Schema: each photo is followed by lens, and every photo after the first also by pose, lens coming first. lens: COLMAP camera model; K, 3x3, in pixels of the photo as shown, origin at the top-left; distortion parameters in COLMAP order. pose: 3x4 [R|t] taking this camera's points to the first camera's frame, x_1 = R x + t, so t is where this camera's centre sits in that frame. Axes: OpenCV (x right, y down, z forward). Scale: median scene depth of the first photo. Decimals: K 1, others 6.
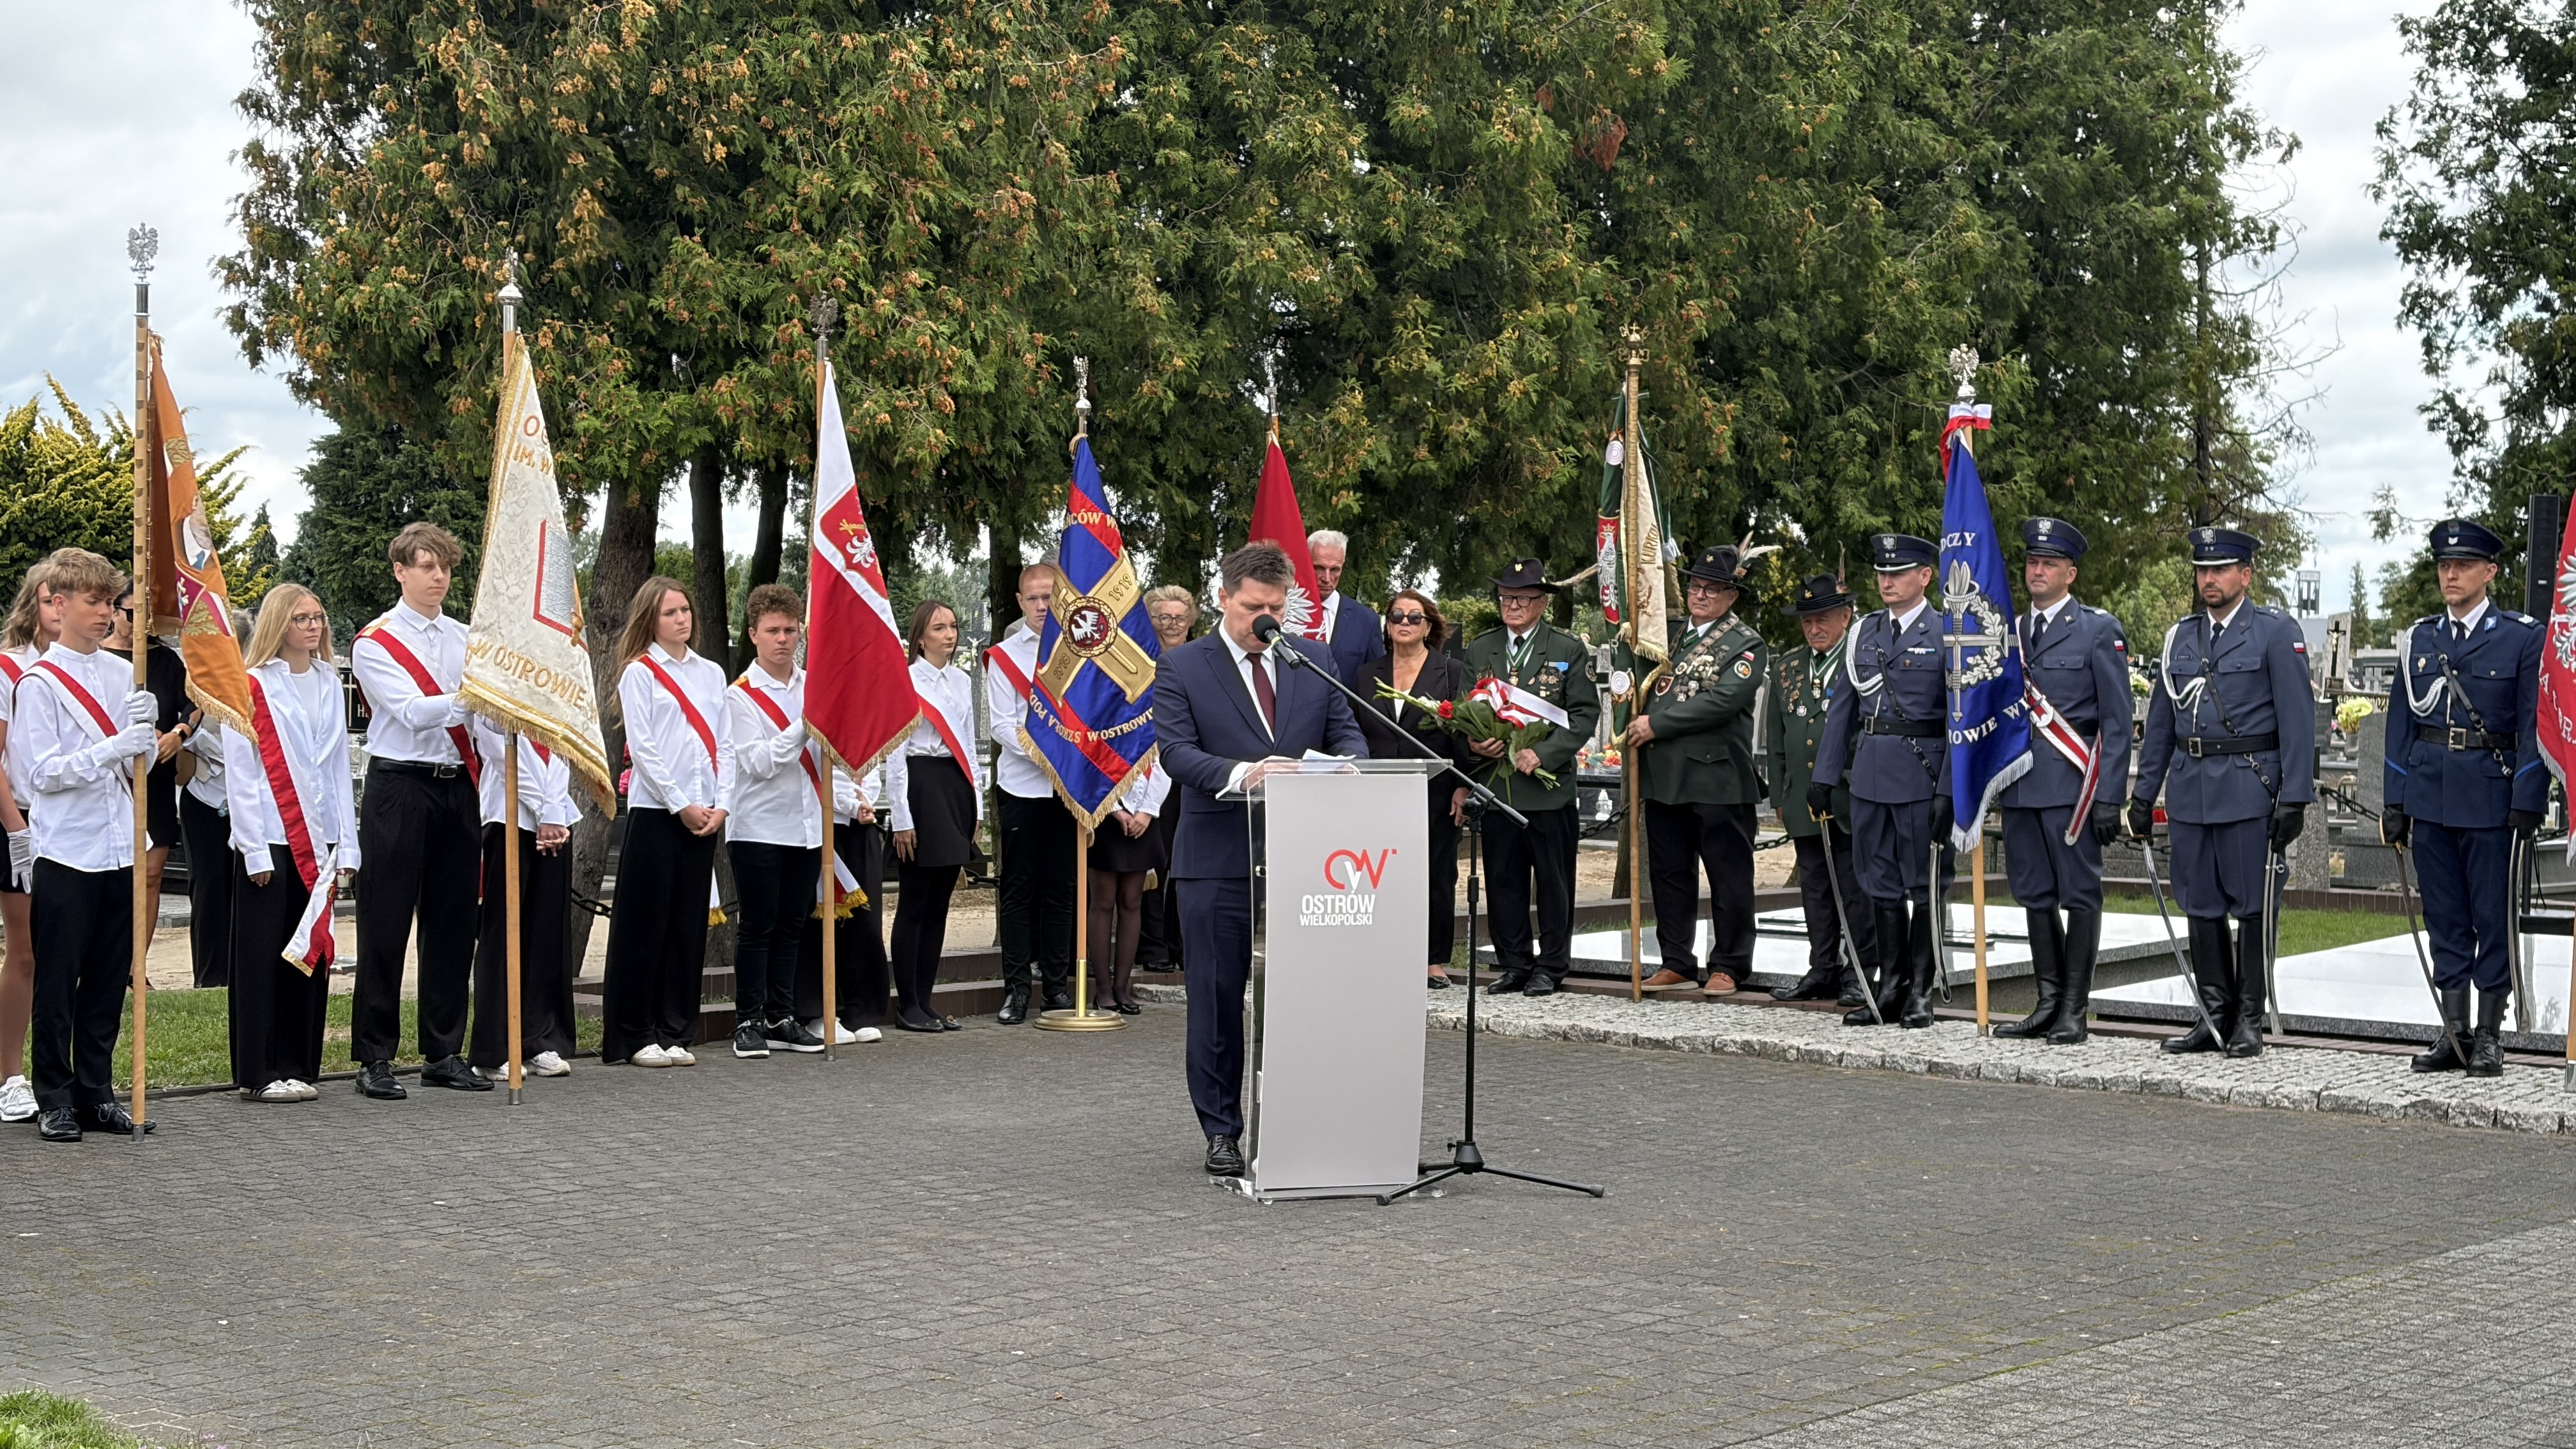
lens RADIAL K [[3756.6, 0, 1290.9], [0, 3756.6, 705.1], [0, 0, 1]] dist [0.121385, 0.000000]
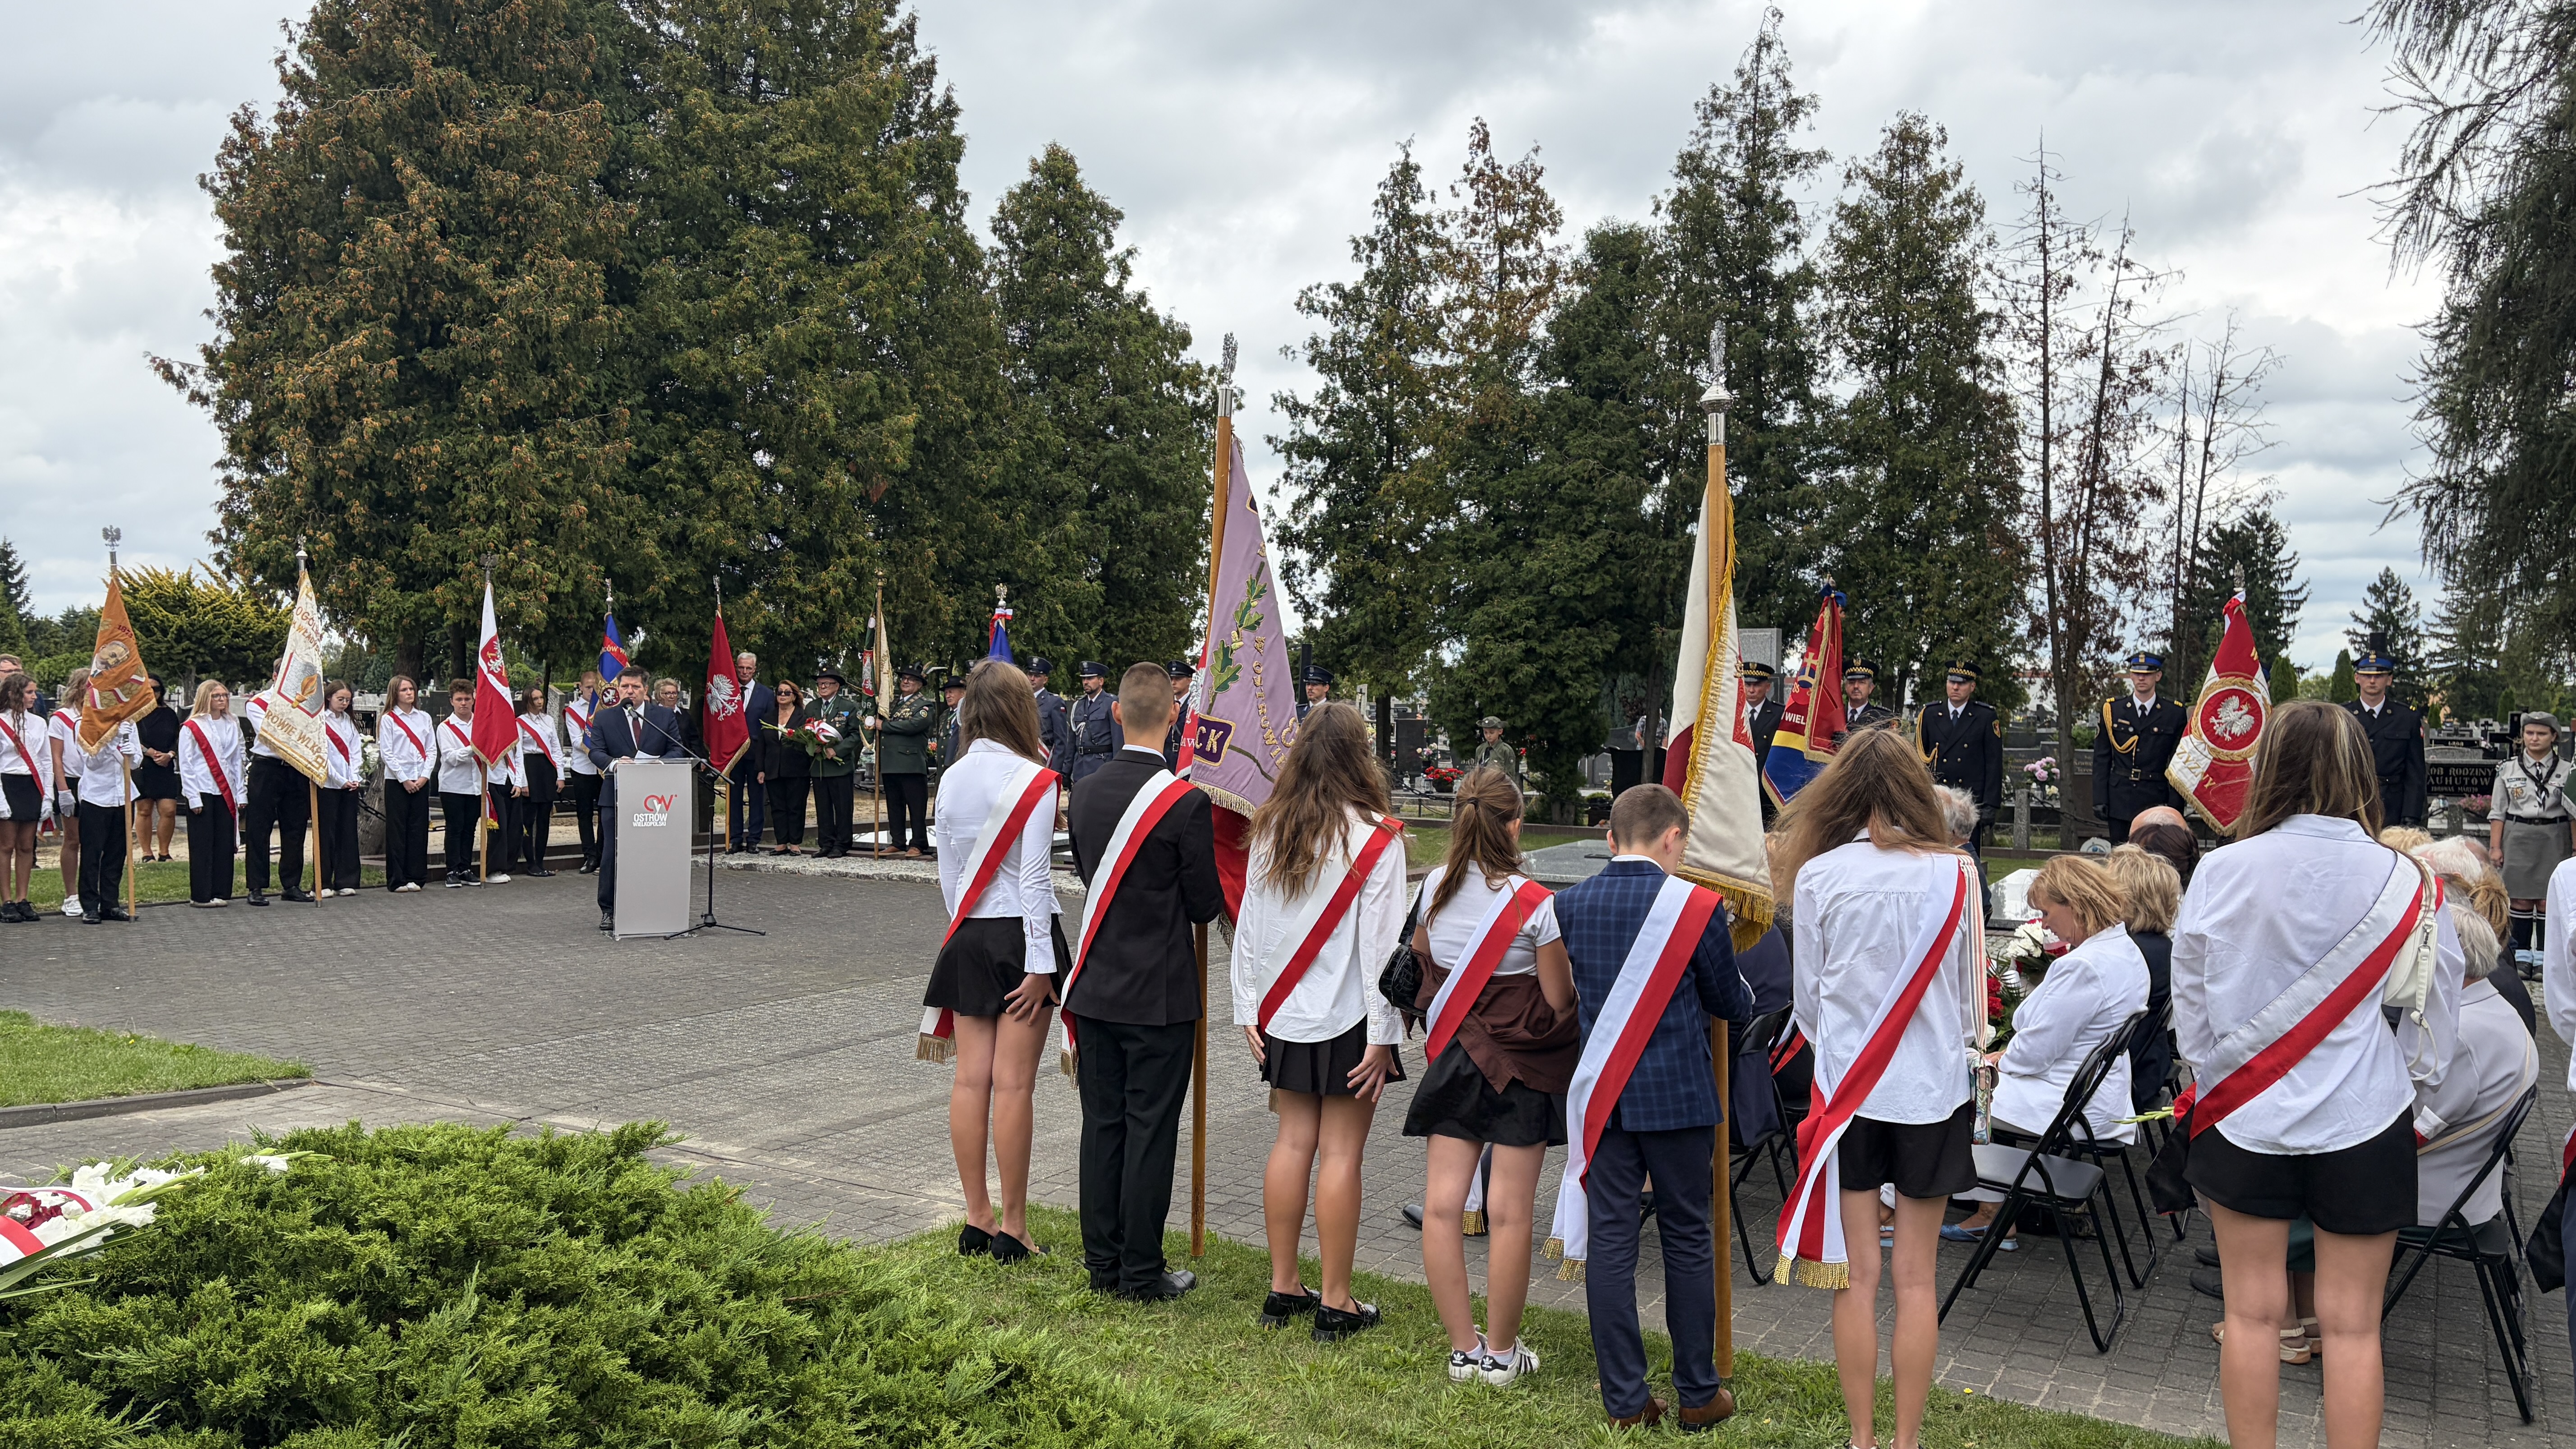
lens RADIAL K [[1888.5, 0, 1299.0], [0, 1888.5, 741.1], [0, 0, 1]] dist [0.035141, -0.001388]
pose [[0.983486, 0.001782, 0.180974, 0.171898], [-0.003672, 0.999942, 0.010108, -0.008927], [-0.180946, -0.010606, 0.983436, -0.242458]]
